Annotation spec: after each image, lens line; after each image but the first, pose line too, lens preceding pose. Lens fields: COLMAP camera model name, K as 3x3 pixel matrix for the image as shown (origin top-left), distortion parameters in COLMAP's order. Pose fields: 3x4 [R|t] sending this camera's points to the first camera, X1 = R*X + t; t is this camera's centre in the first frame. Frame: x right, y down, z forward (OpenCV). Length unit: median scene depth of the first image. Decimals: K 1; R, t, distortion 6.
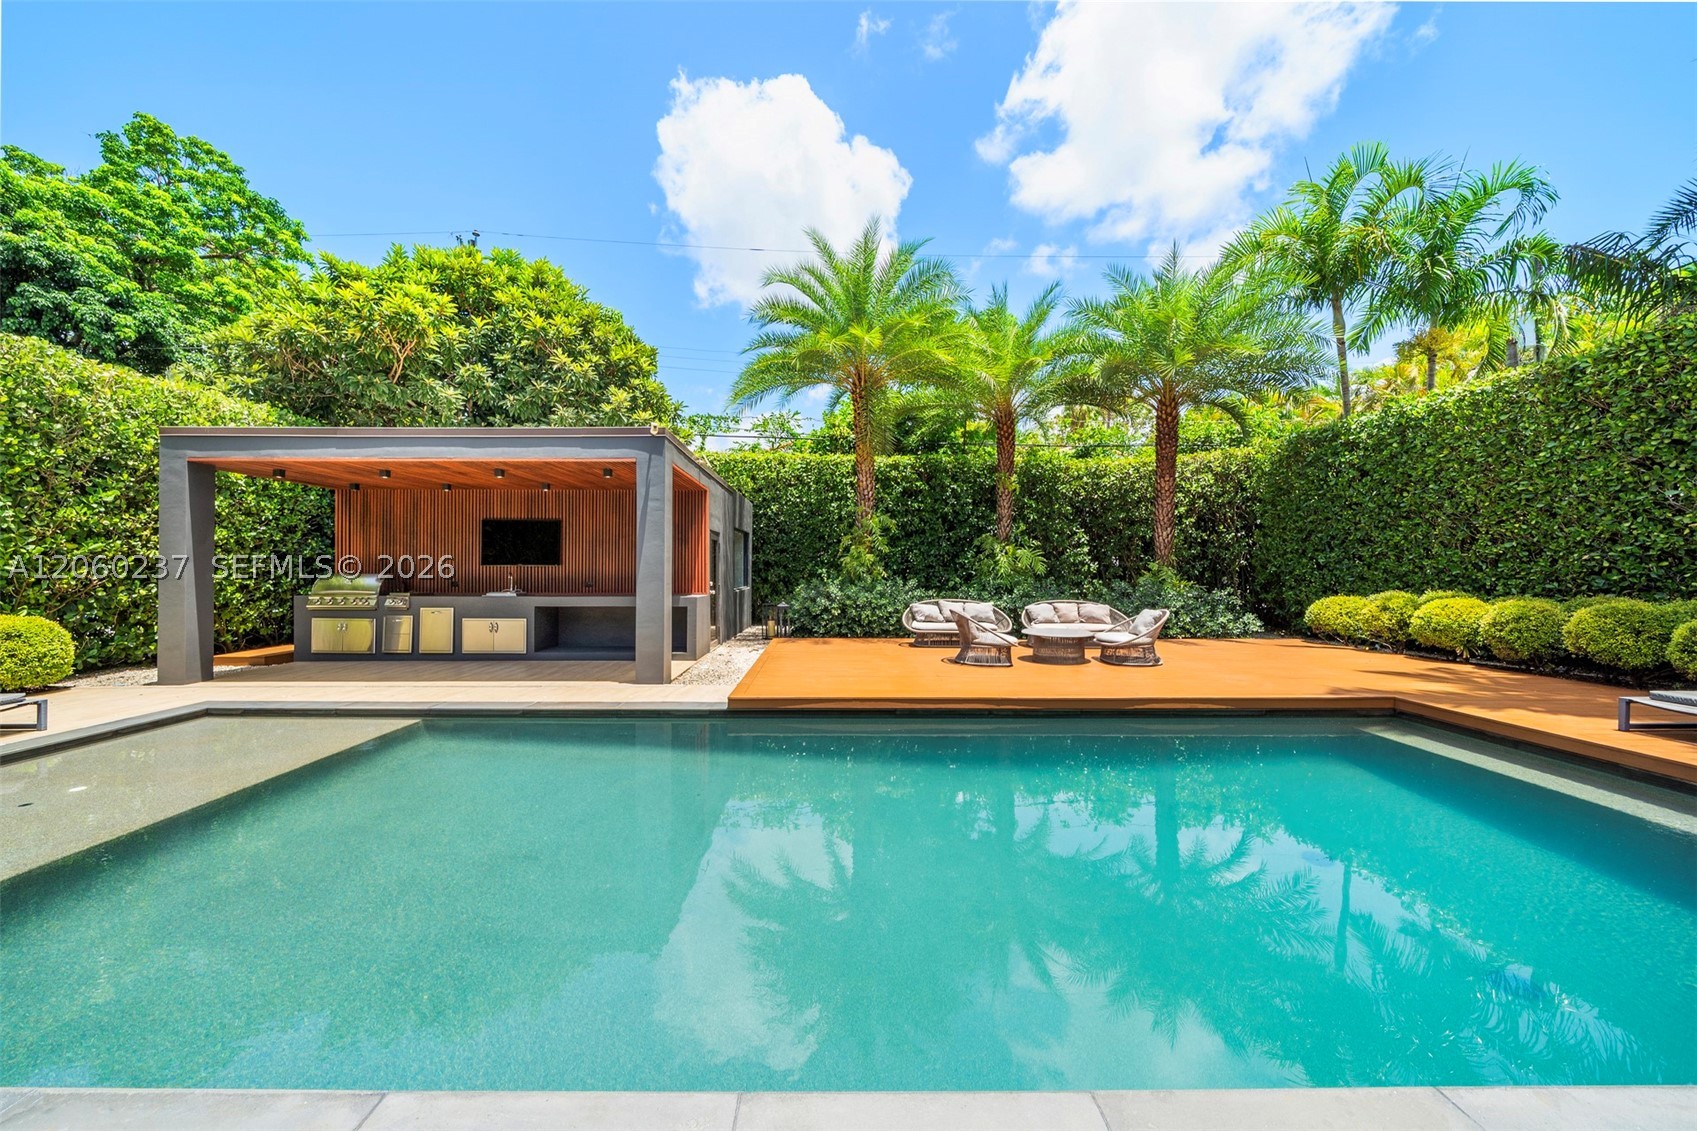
lens RADIAL K [[587.0, 0, 846.9], [0, 587.0, 567.9], [0, 0, 1]] dist [-0.014240, -0.000084]
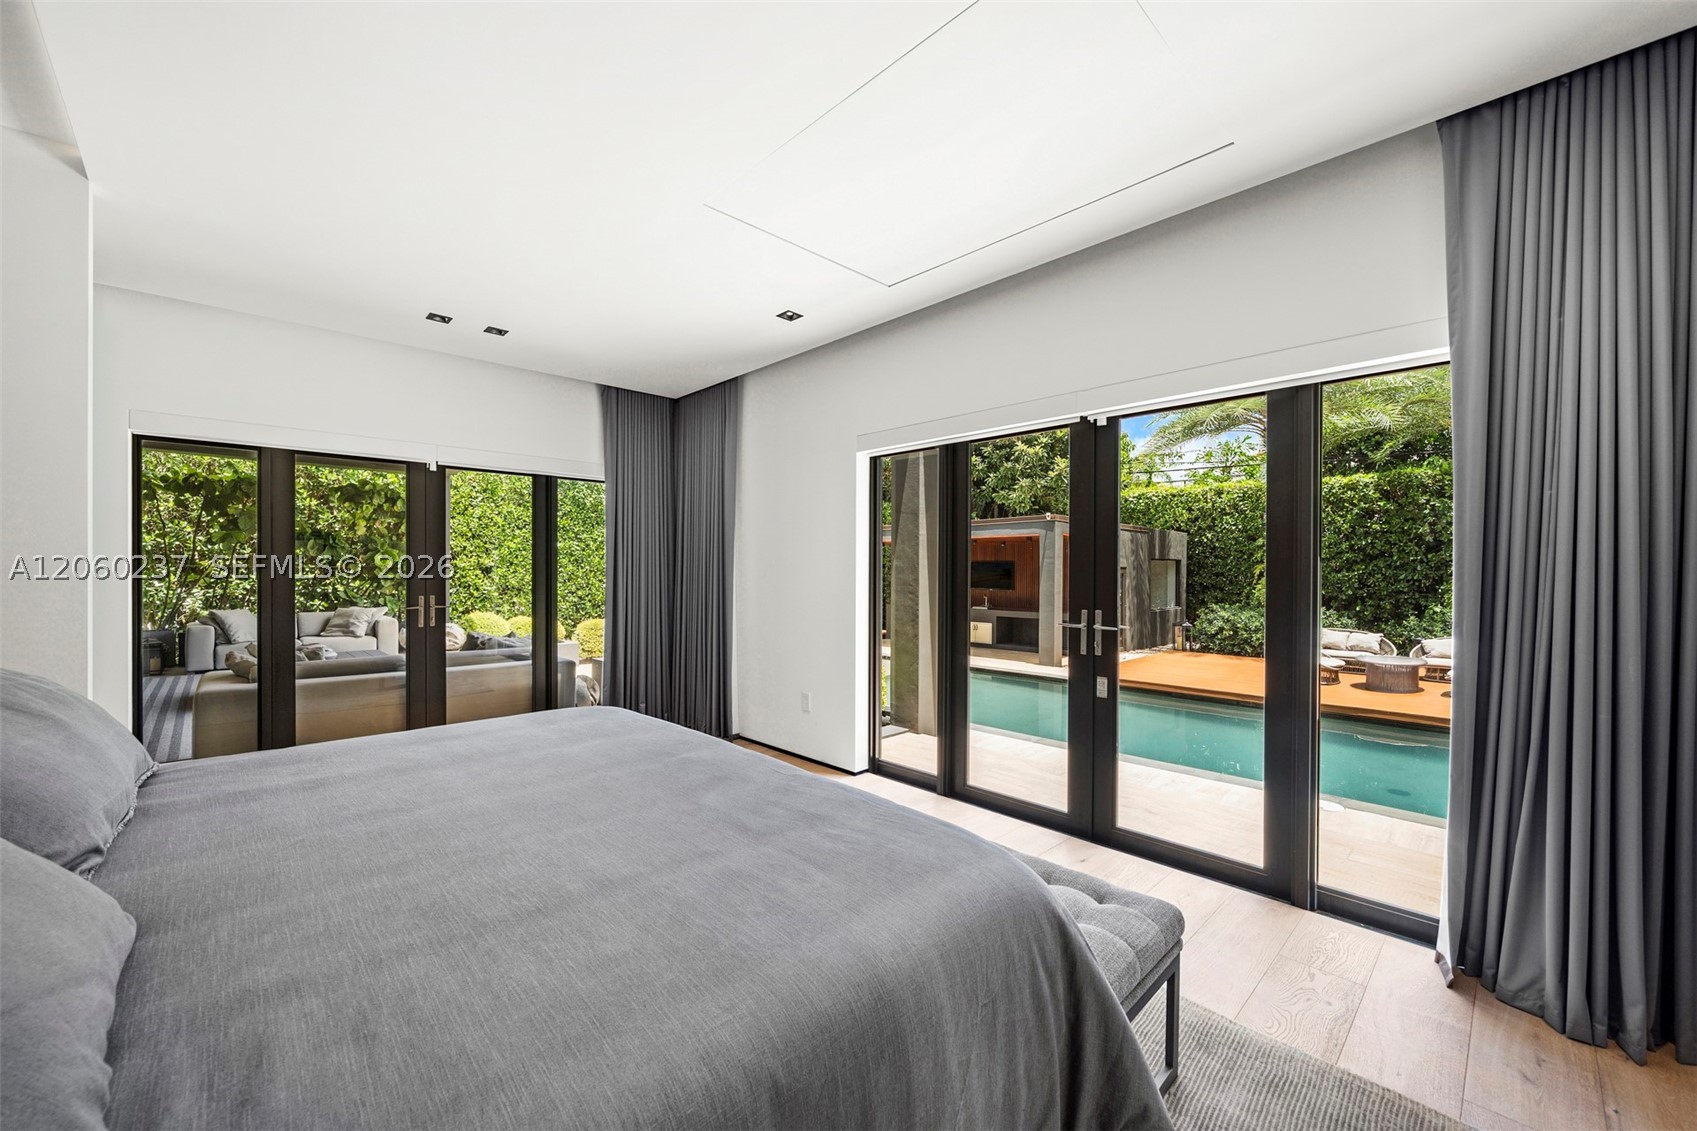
lens RADIAL K [[642.6, 0, 842.6], [0, 642.6, 572.3], [0, 0, 1]] dist [0.000432, 0.000006]
pose [[0.698251, 0.003163, -0.715846, 0.381130], [-0.006341, 0.999978, -0.001767, -0.041007], [0.715825, 0.005773, 0.698256, -0.479761]]
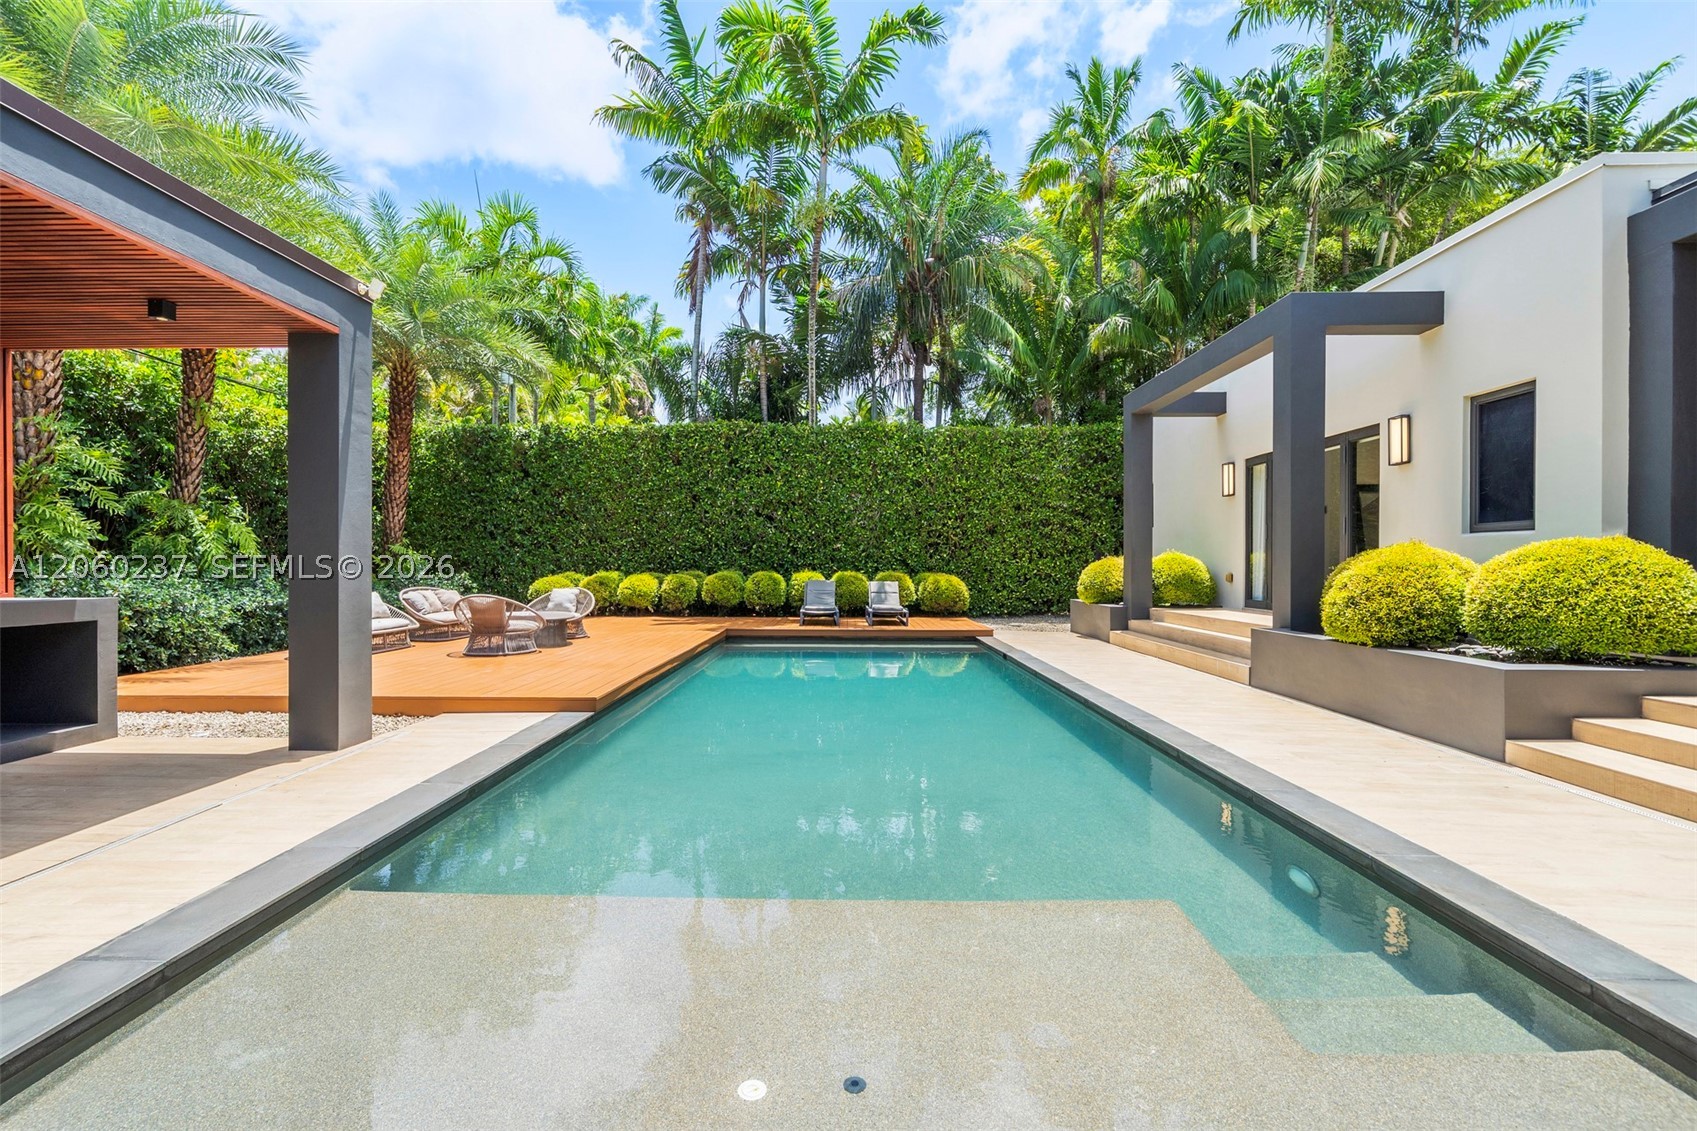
lens RADIAL K [[743.6, 0, 842.6], [0, 743.6, 565.7], [0, 0, 1]] dist [-0.010181, -0.000753]
pose [[0.017002, -0.002785, 0.999852, -0.635547], [-0.004762, 0.999985, 0.002866, 0.016334], [-0.999844, -0.004810, 0.016988, 0.323078]]
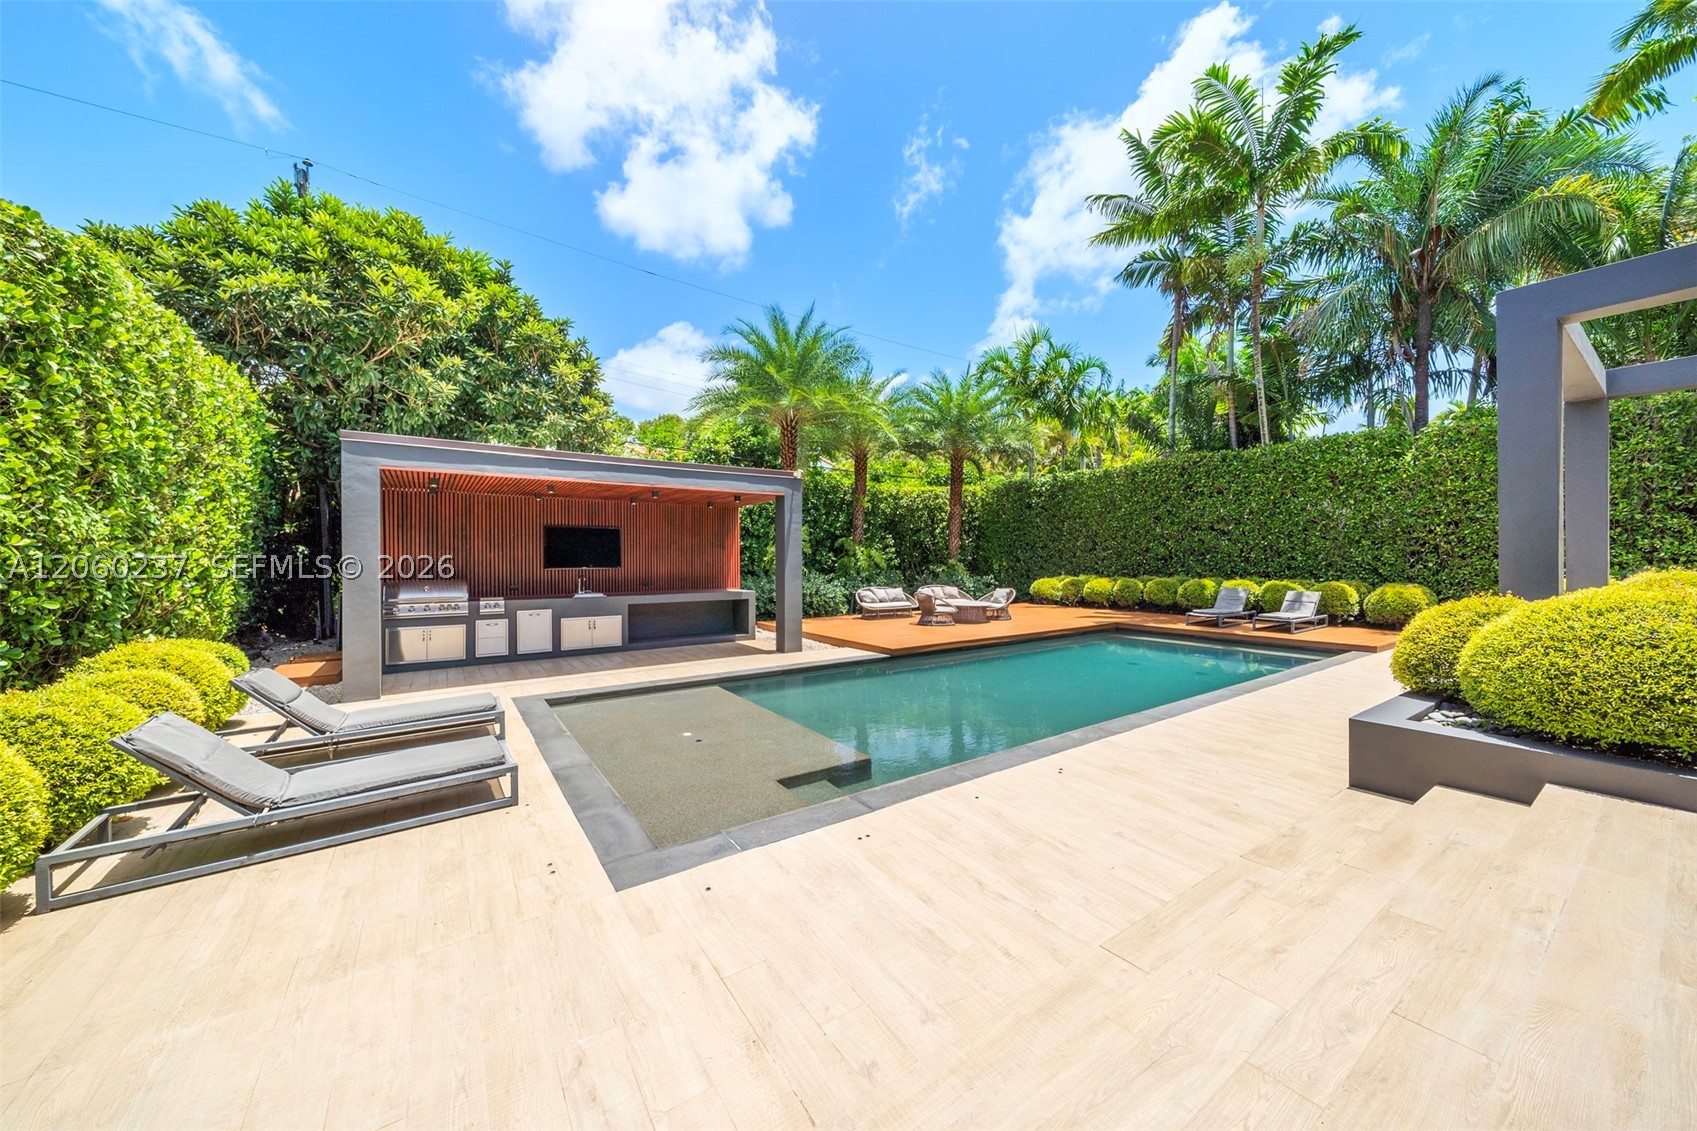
lens RADIAL K [[587.0, 0, 853.9], [0, 587.0, 557.2], [0, 0, 1]] dist [-0.014240, -0.000084]
pose [[0.818649, -0.003643, 0.574283, -0.646440], [0.002118, 0.999992, 0.003324, -0.023182], [-0.574291, -0.001505, 0.818650, -0.156125]]
